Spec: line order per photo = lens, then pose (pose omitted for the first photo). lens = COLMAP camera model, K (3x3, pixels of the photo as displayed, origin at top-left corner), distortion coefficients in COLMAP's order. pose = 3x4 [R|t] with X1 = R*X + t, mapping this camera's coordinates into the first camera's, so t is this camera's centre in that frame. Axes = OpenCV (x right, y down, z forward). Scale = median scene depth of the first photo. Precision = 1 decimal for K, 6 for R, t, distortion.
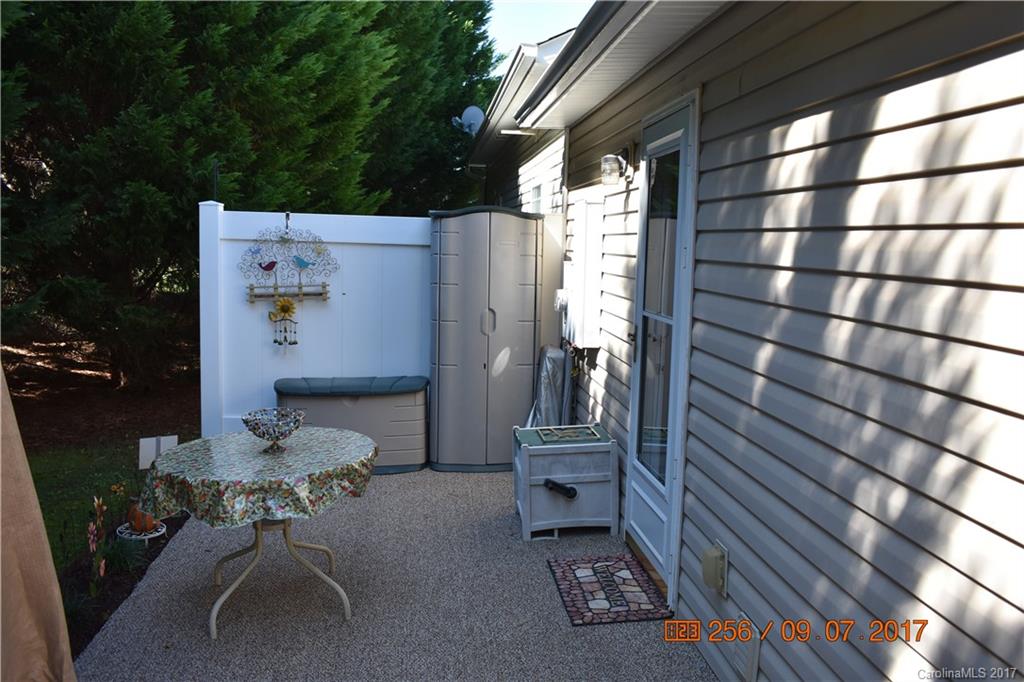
lens RADIAL K [[907.2, 0, 511.2], [0, 907.2, 339.6], [0, 0, 1]] dist [-0.080408, 0.017713]
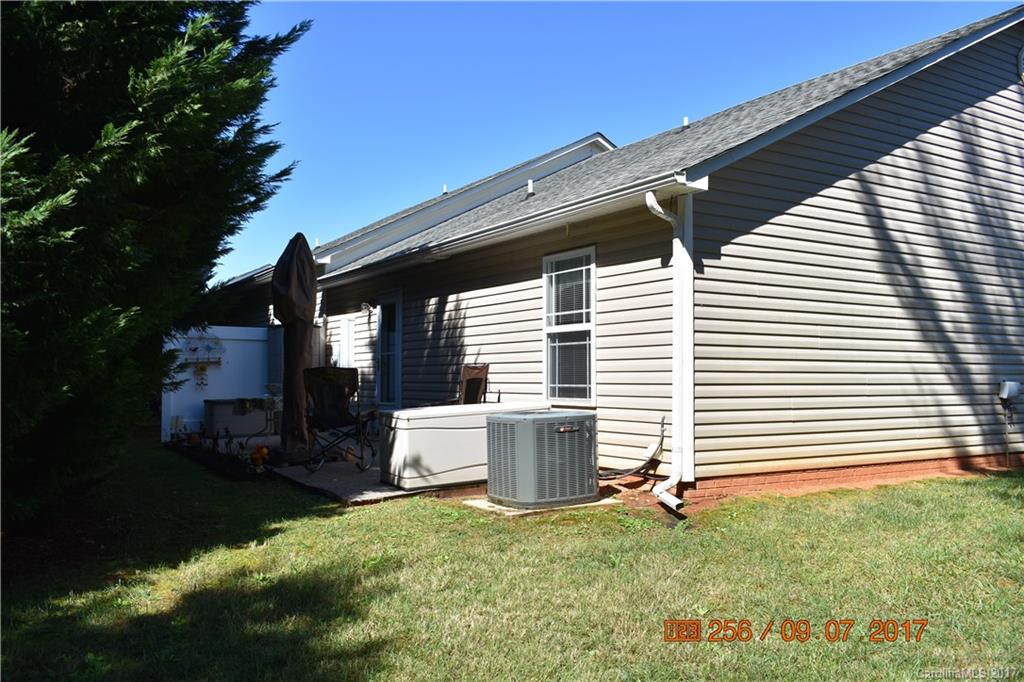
lens RADIAL K [[907.2, 0, 517.7], [0, 907.2, 334.8], [0, 0, 1]] dist [-0.080408, 0.017713]
pose [[0.904315, -0.004887, 0.426838, -1.212663], [0.069068, 0.988434, -0.135013, 0.572825], [-0.421241, 0.151575, 0.894193, -3.173818]]
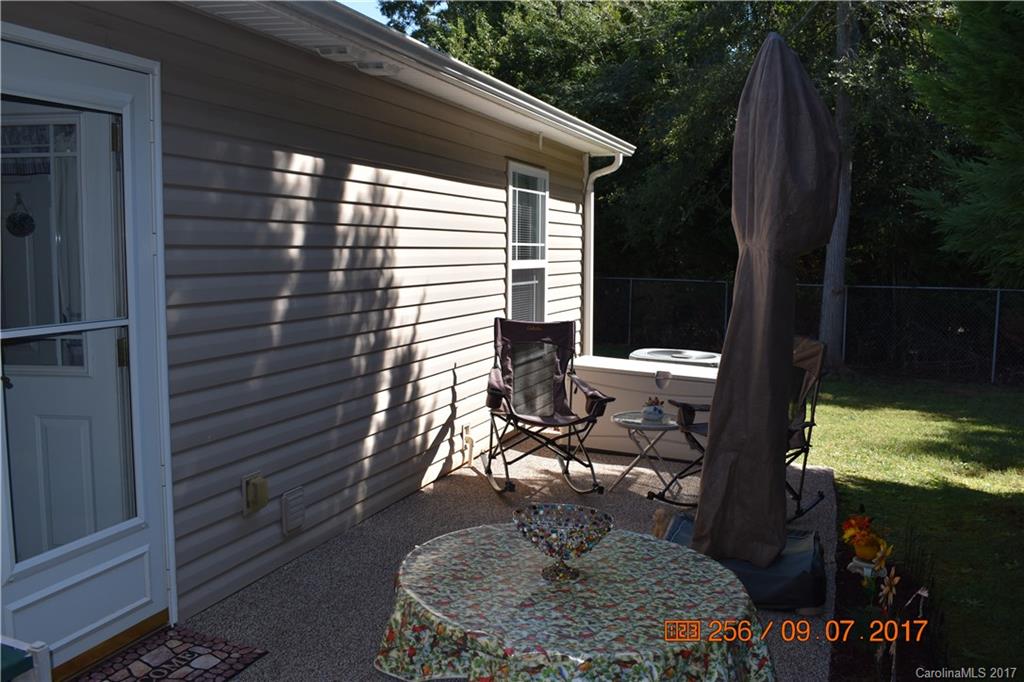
lens RADIAL K [[907.2, 0, 511.1], [0, 907.2, 344.1], [0, 0, 1]] dist [-0.080408, 0.017713]
pose [[-0.903807, -0.062700, 0.423323, -0.701068], [0.028587, 0.978153, 0.205911, -0.221443], [-0.426985, 0.198206, -0.882269, 2.227721]]
